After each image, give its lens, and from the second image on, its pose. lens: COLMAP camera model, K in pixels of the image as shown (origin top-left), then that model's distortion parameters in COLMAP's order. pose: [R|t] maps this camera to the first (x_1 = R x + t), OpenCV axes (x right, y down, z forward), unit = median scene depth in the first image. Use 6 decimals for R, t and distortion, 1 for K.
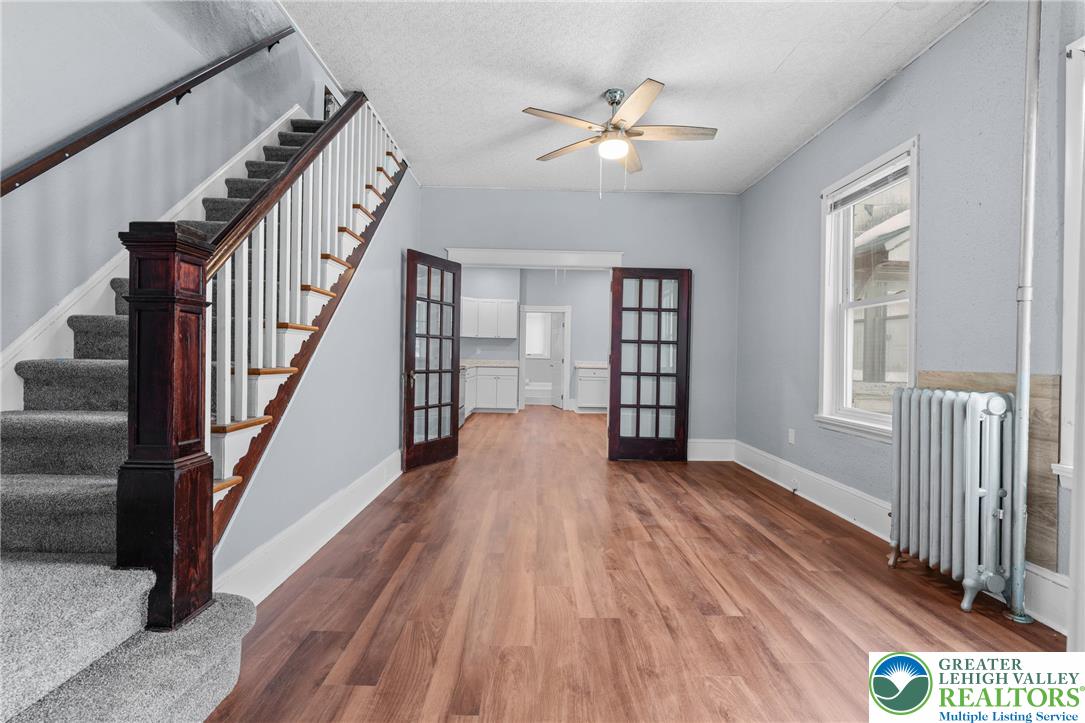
lens RADIAL K [[486.6, 0, 542.5], [0, 486.6, 361.5], [0, 0, 1]] dist [-0.015523, 0.005314]
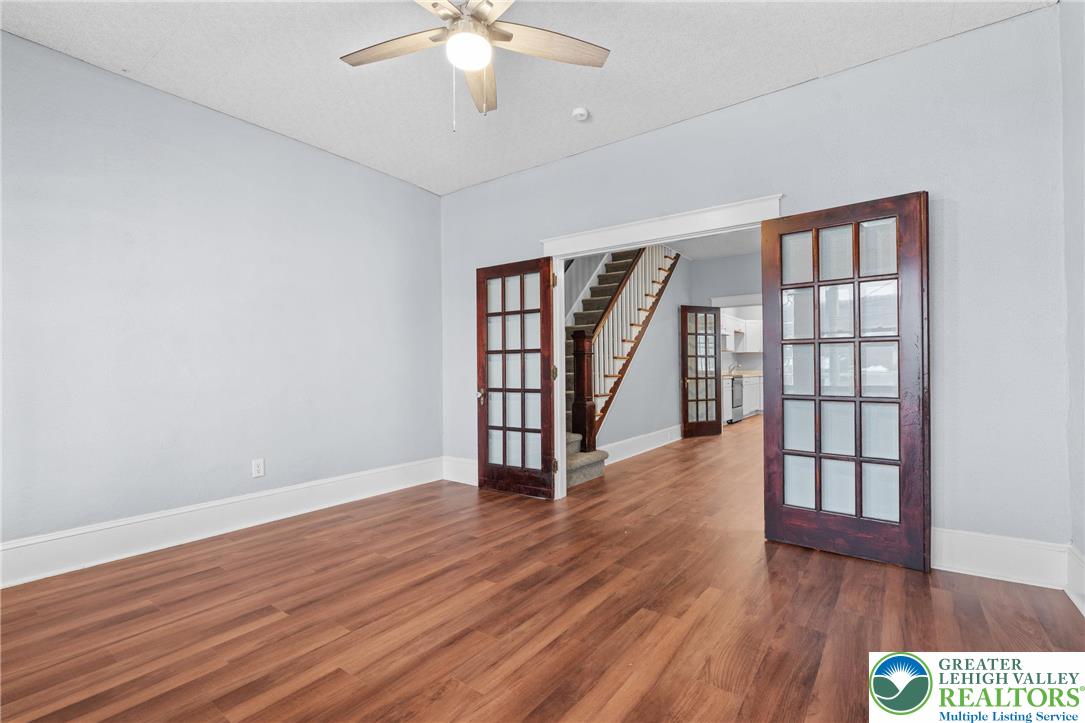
lens RADIAL K [[486.6, 0, 542.5], [0, 486.6, 361.5], [0, 0, 1]] dist [-0.015523, 0.005314]
pose [[0.795969, -0.038422, -0.604116, 0.591311], [0.020047, 0.999109, -0.037130, 0.026277], [0.605005, 0.017443, 0.796031, -1.062239]]
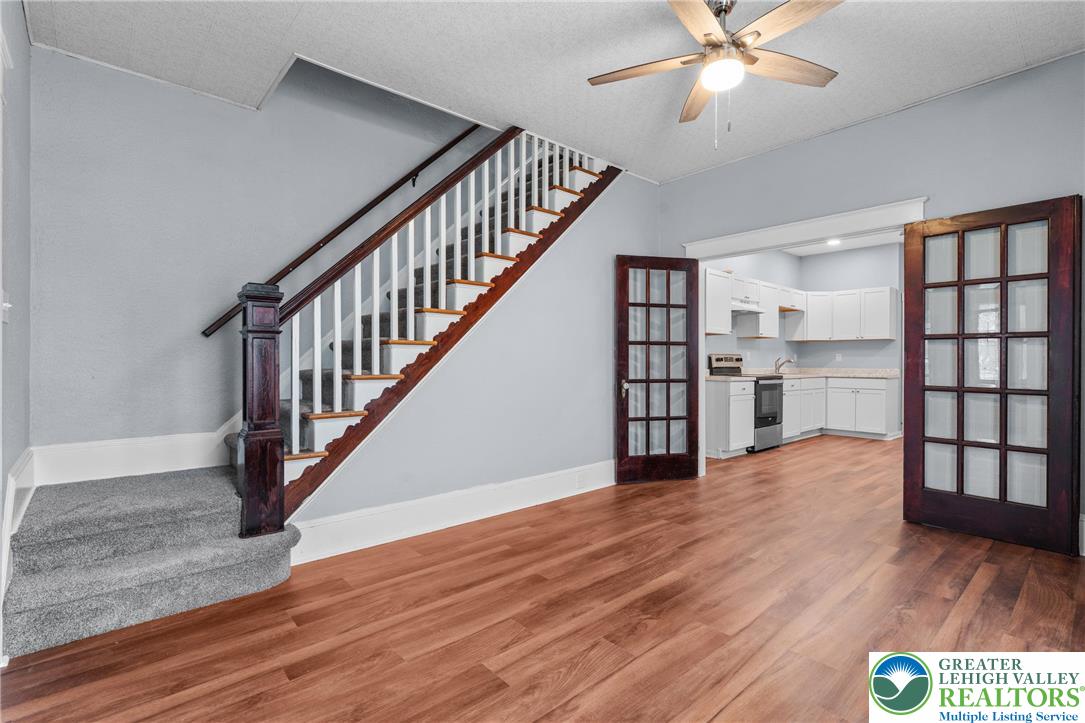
lens RADIAL K [[503.1, 0, 542.5], [0, 503.1, 361.5], [0, 0, 1]] dist [-0.002845, 0.000223]
pose [[0.649304, -0.017734, -0.760322, 0.654620], [0.002065, 0.999766, -0.021555, 0.006720], [0.760526, 0.012426, 0.649188, 0.383749]]
